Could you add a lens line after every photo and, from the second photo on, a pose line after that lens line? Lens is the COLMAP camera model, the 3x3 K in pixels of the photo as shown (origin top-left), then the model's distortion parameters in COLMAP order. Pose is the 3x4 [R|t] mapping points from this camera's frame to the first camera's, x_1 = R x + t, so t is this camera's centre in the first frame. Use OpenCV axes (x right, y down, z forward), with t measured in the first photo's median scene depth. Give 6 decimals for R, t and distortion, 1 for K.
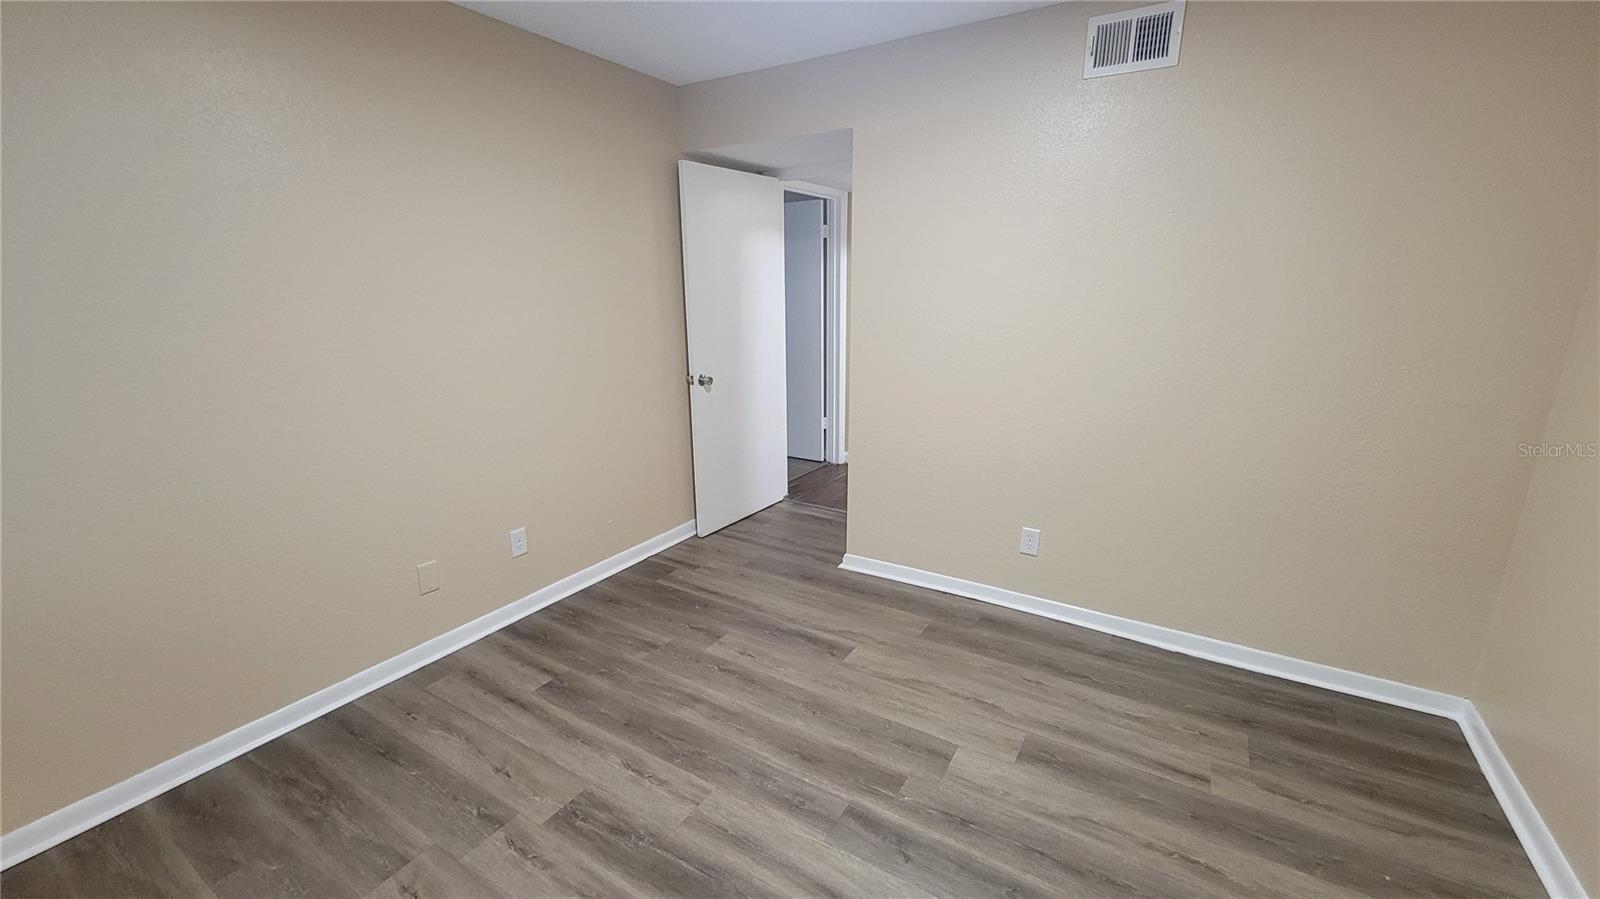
lens RADIAL K [[651.7, 0, 791.2], [0, 651.7, 451.0], [0, 0, 1]] dist [0.000470, 0.000377]
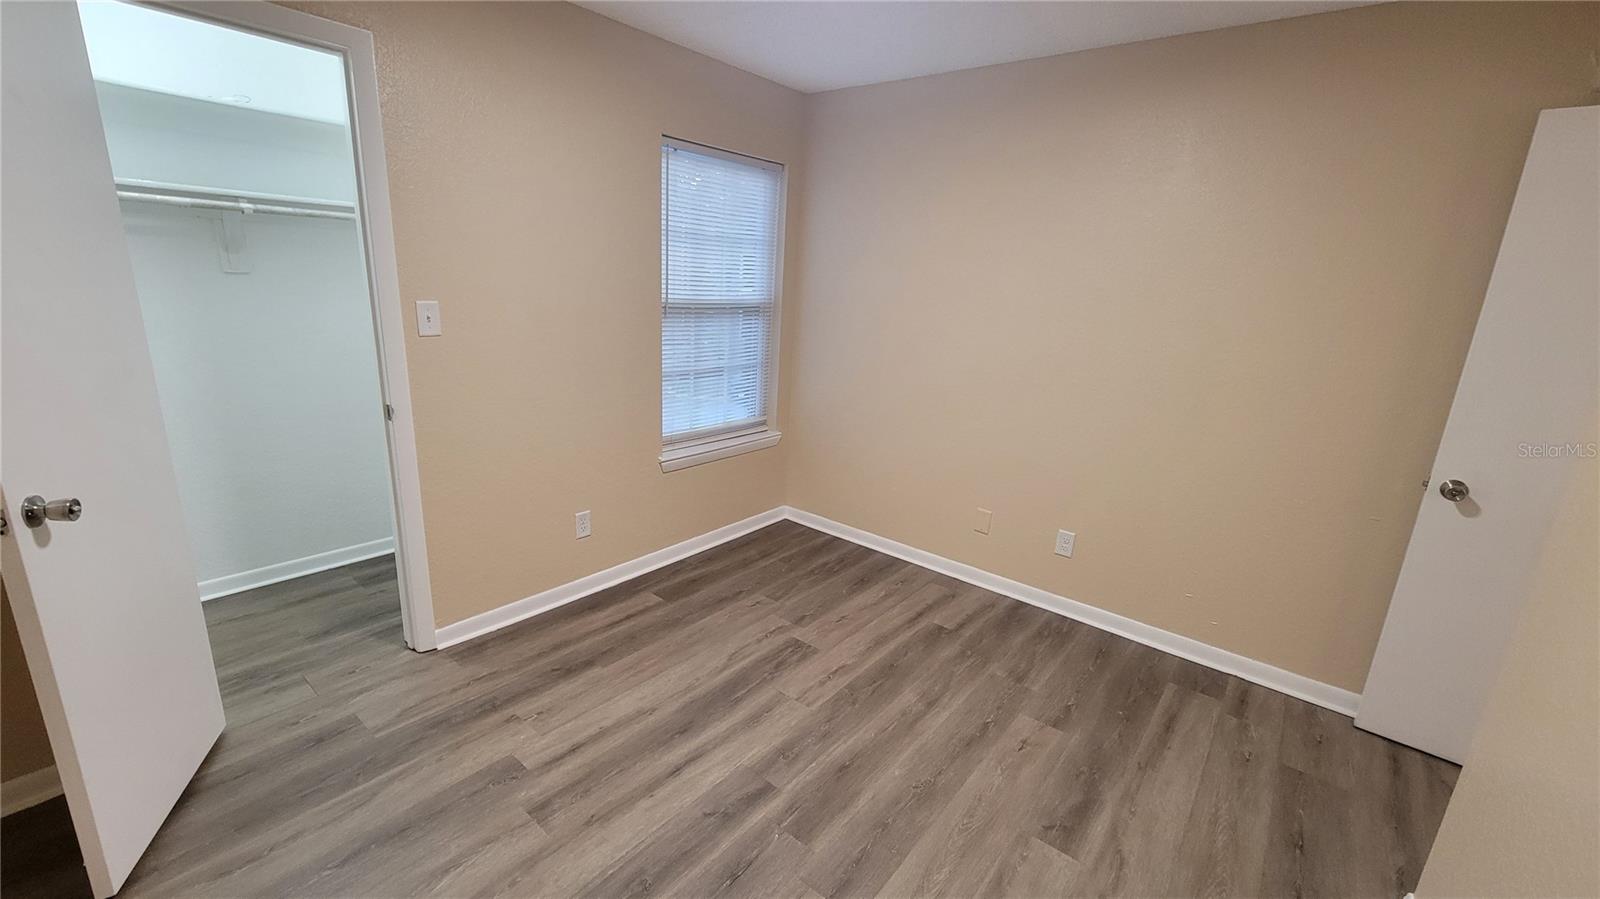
lens RADIAL K [[651.7, 0, 791.2], [0, 651.7, 451.0], [0, 0, 1]] dist [0.000470, 0.000377]
pose [[-0.131532, 0.254361, -0.958123, 0.753750], [-0.295012, 0.912685, 0.282797, -0.202493], [0.946397, 0.319855, -0.045008, 0.707925]]
